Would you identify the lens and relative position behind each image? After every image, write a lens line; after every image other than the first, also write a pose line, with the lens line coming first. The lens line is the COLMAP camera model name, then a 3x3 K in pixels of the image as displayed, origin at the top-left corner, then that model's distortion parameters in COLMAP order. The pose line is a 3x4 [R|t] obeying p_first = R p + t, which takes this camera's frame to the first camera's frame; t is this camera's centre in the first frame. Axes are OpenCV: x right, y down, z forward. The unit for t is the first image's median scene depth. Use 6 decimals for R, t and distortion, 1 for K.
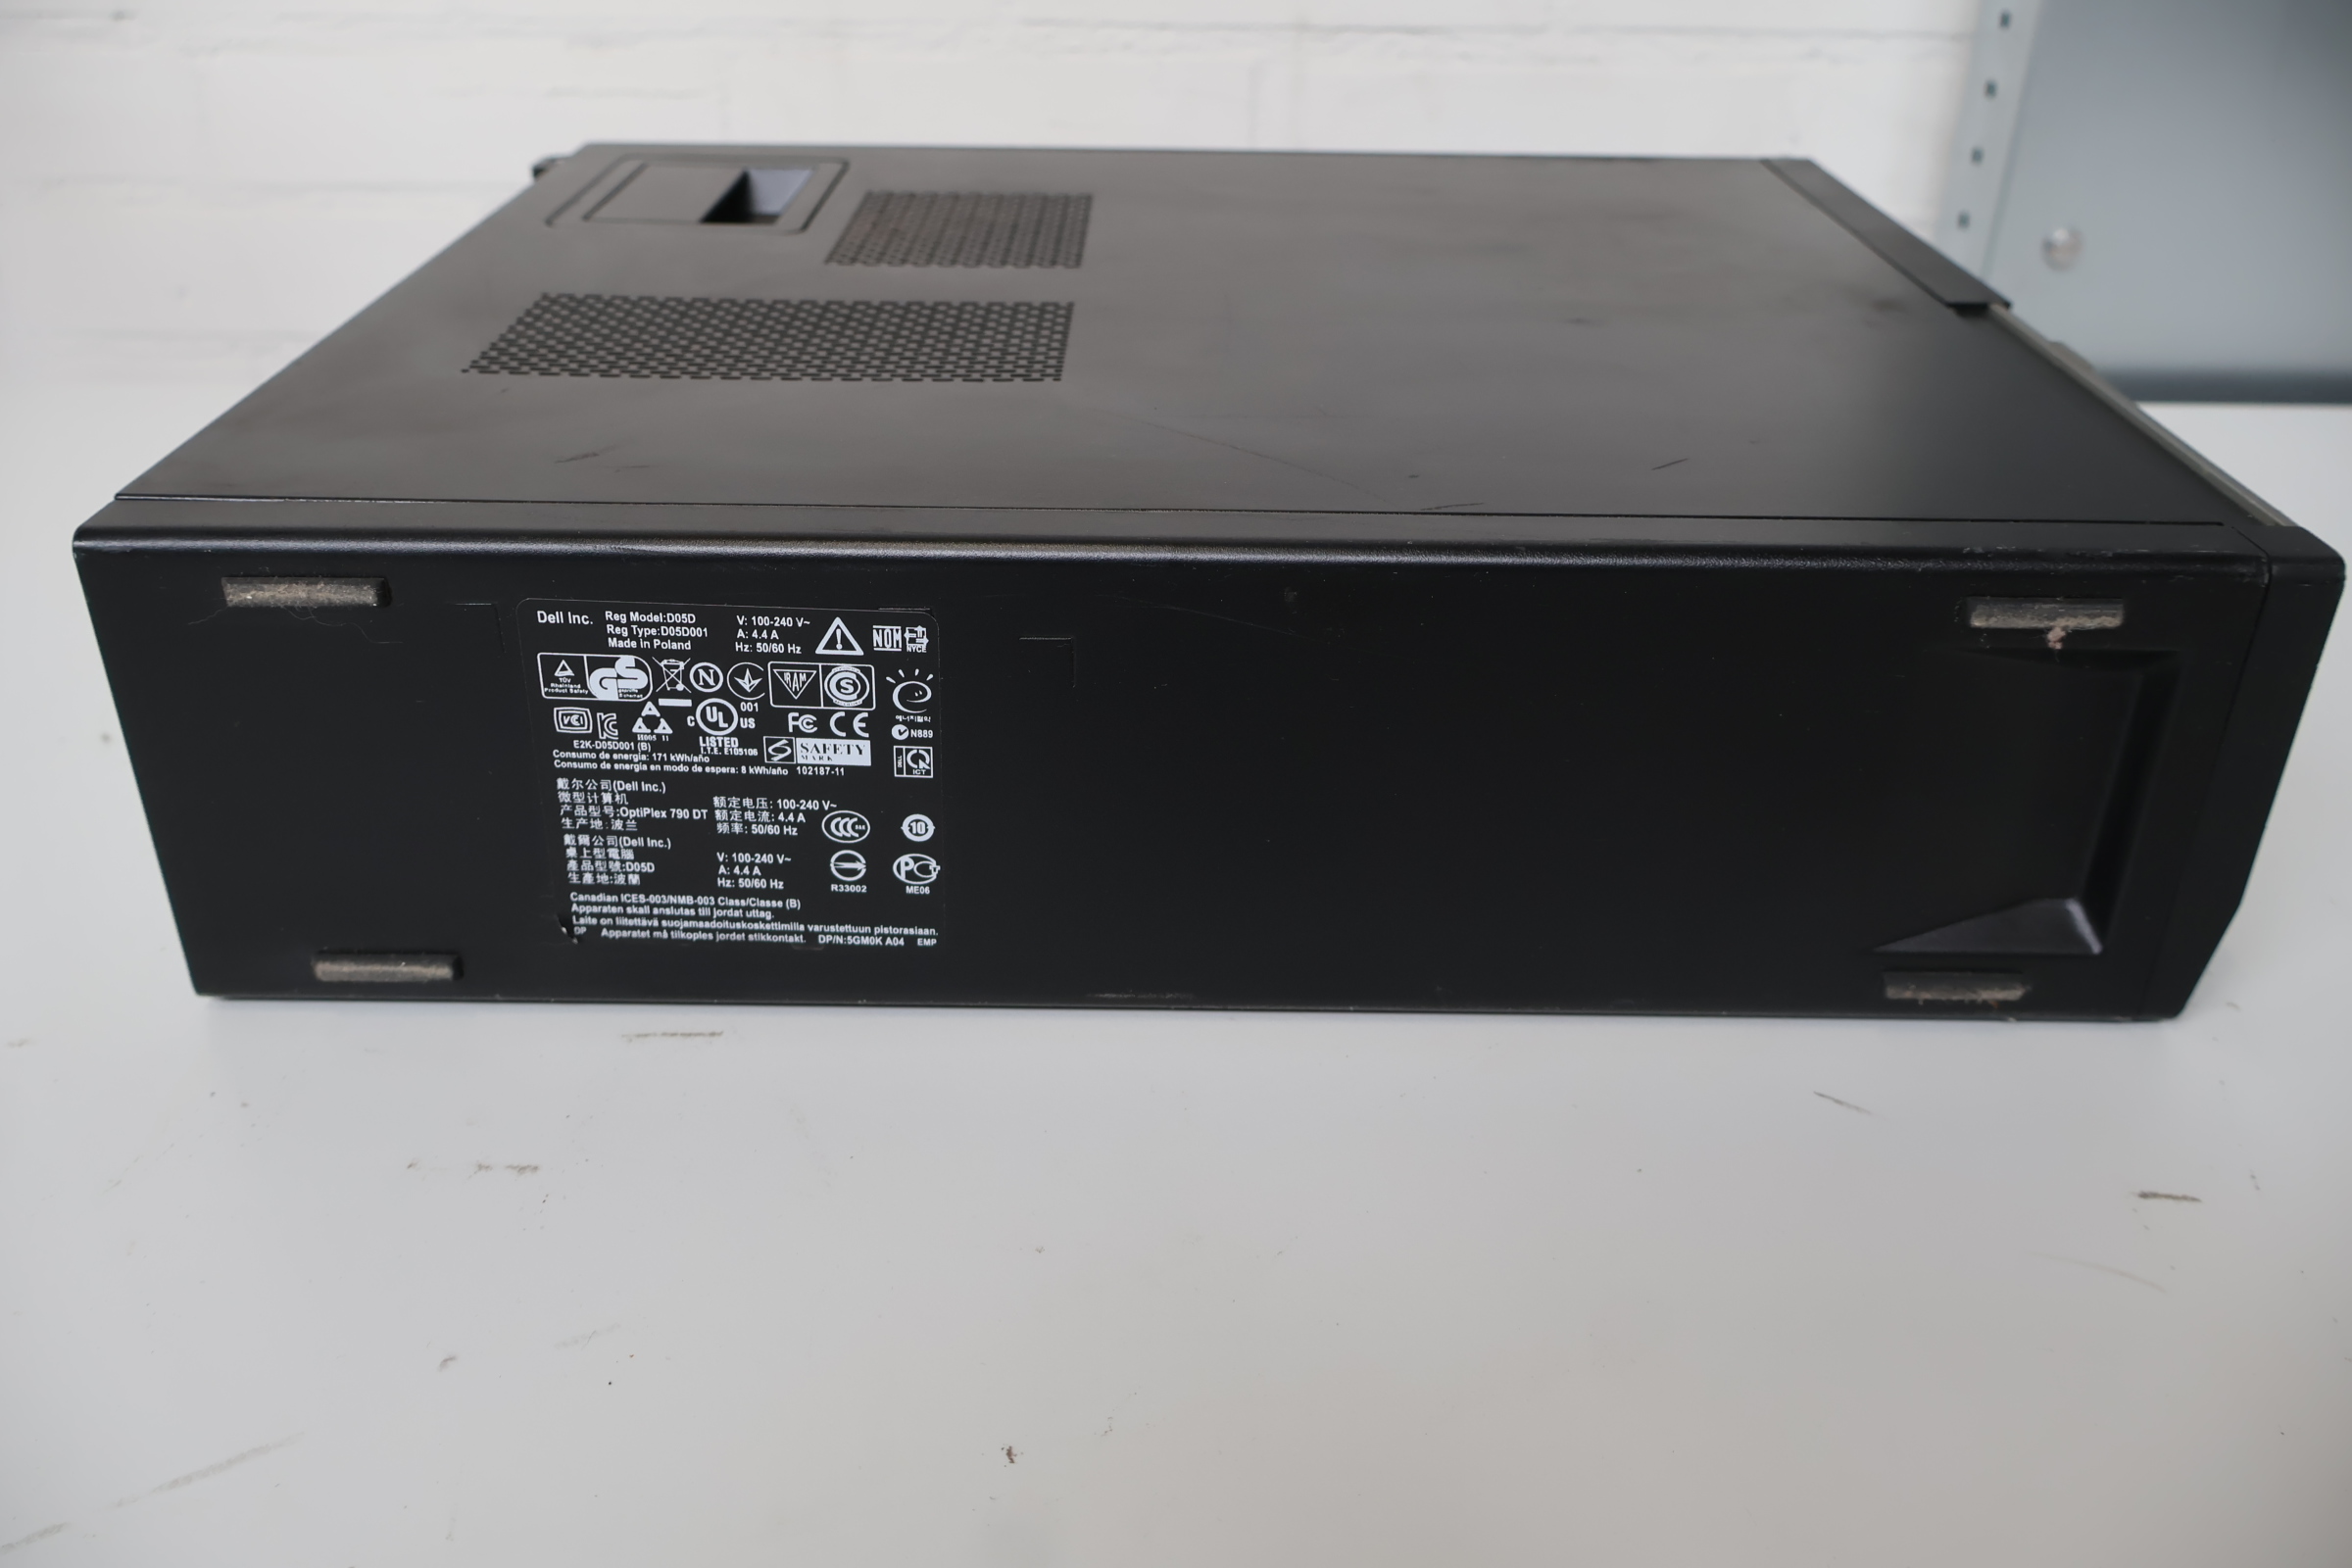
lens RADIAL K [[2008.9, 0, 1176.0], [0, 2008.9, 784.0], [0, 0, 1]] dist [-0.005089, -0.004581]
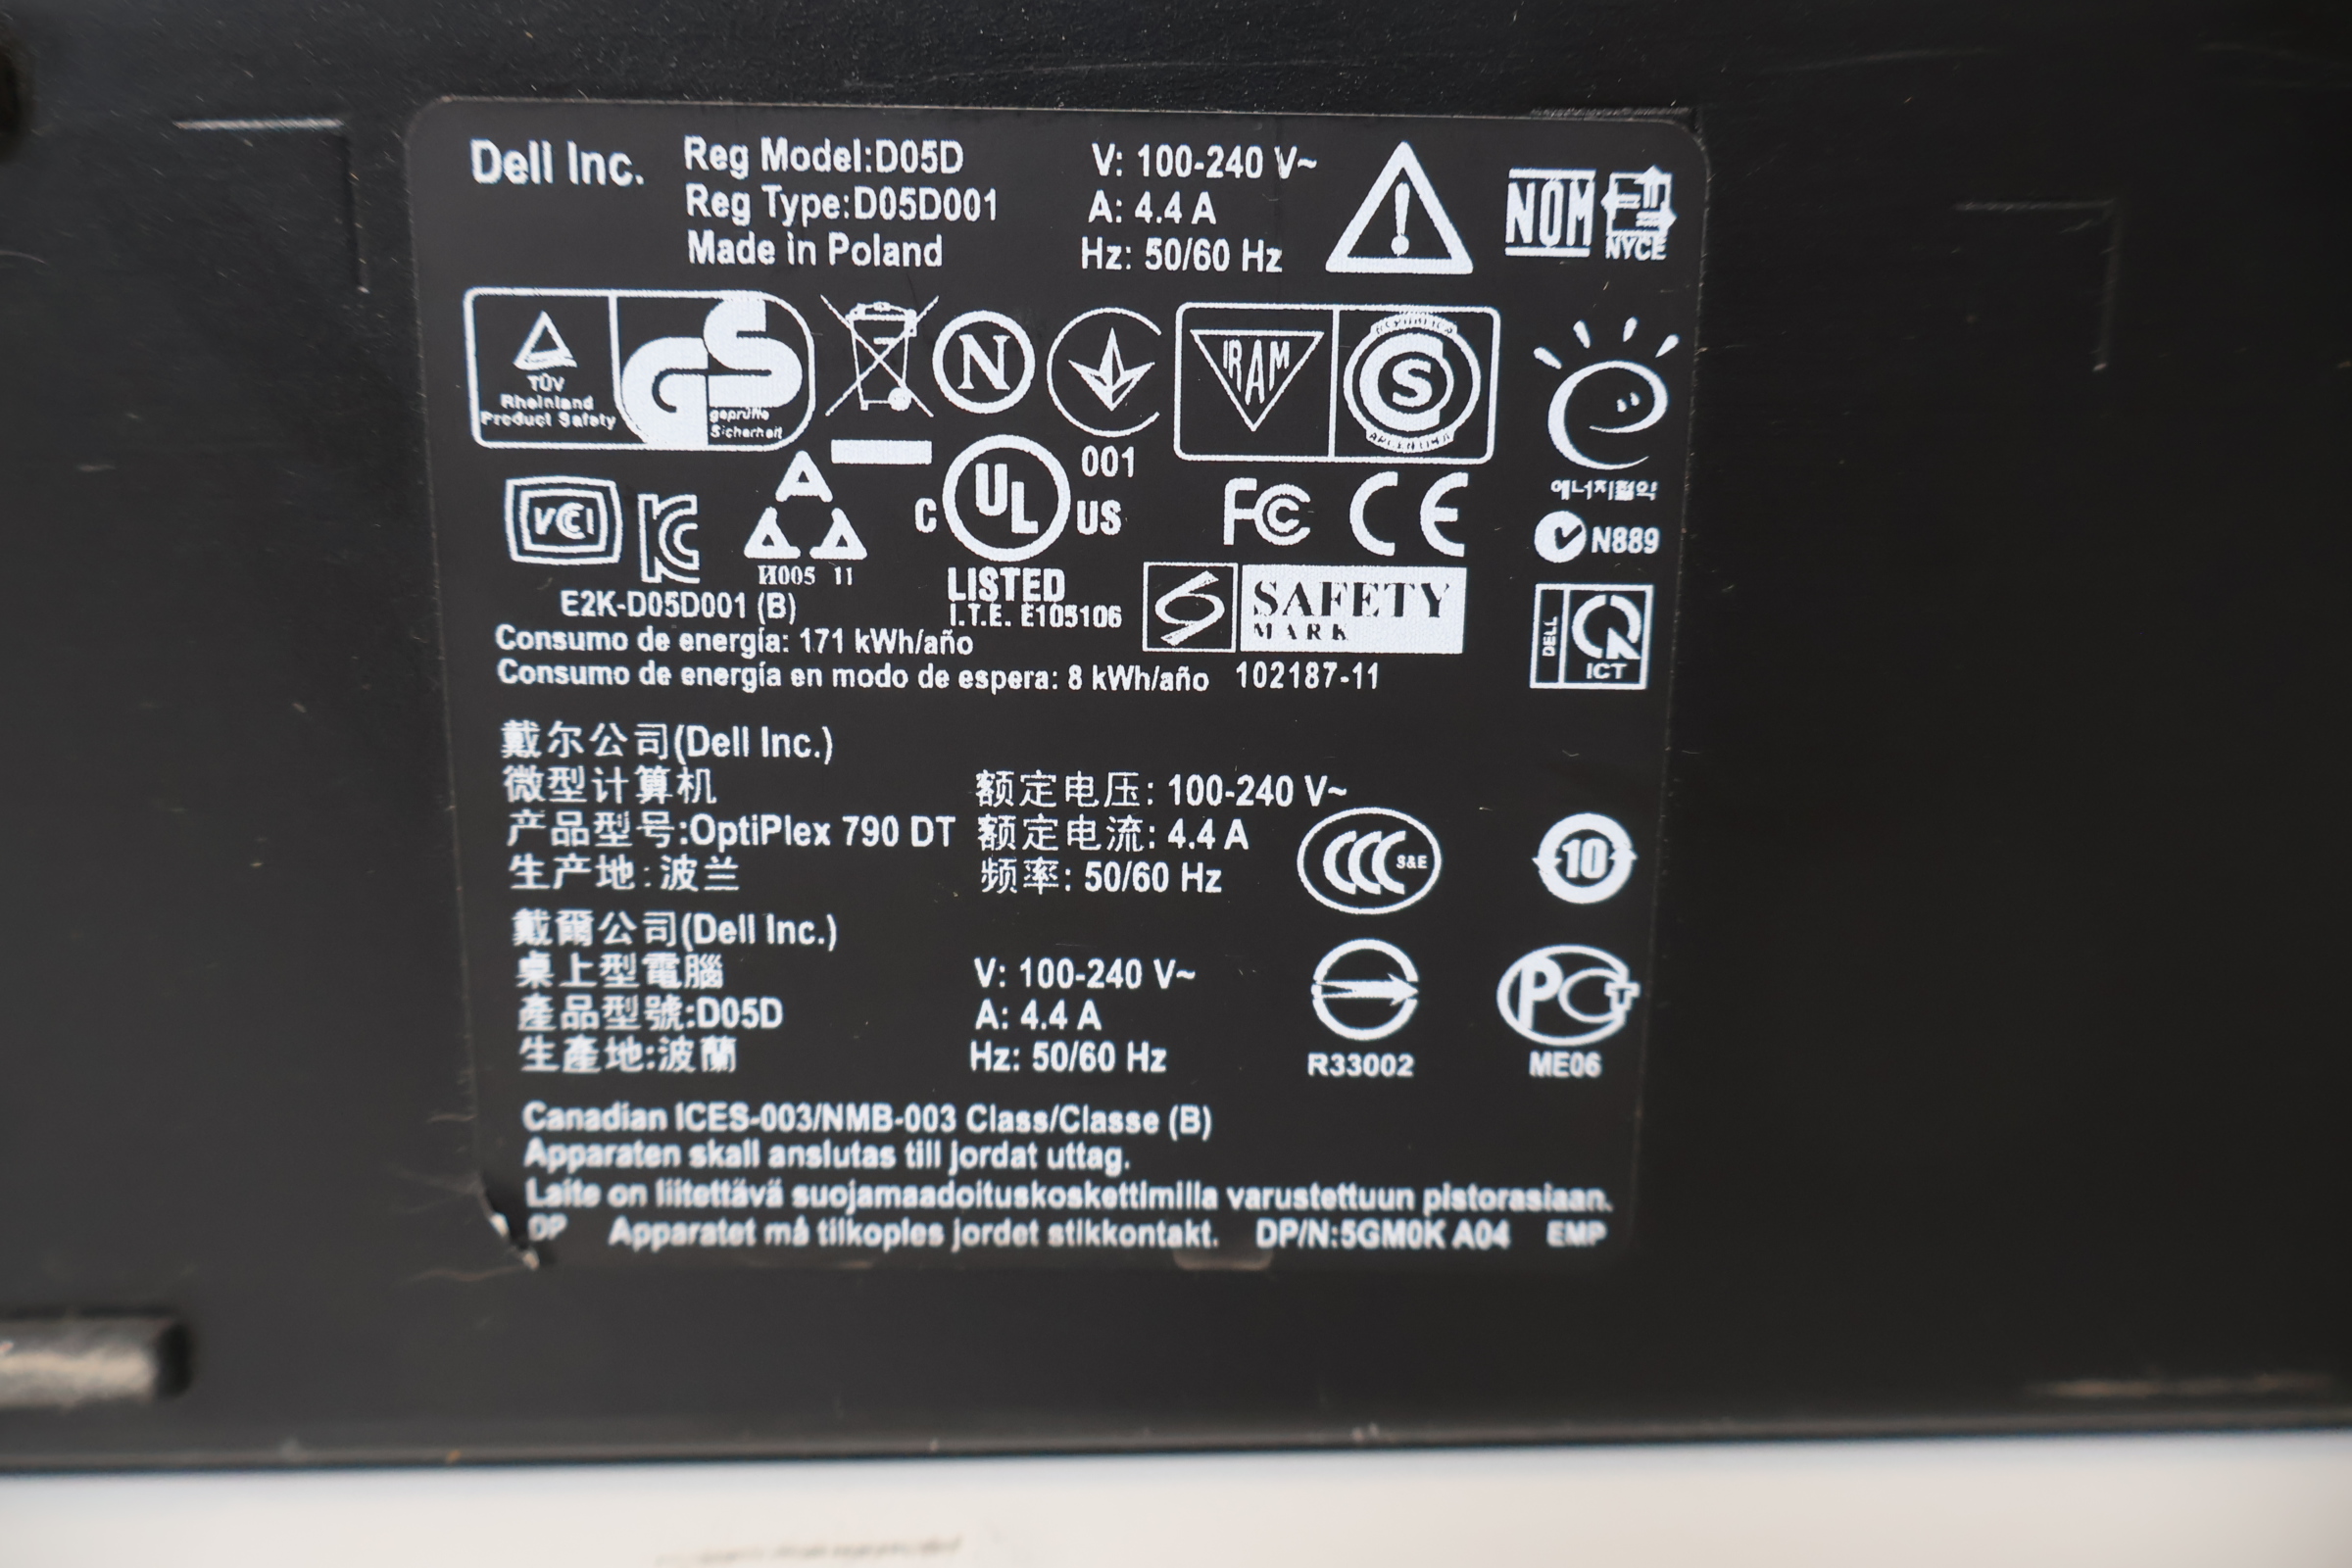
lens RADIAL K [[2008.9, 0, 1176.0], [0, 2008.9, 784.0], [0, 0, 1]] dist [-0.005089, -0.004581]
pose [[0.999470, -0.025386, 0.020399, -0.204877], [0.029839, 0.964788, -0.261331, 0.096000], [-0.013046, 0.261801, 0.965034, 0.682771]]
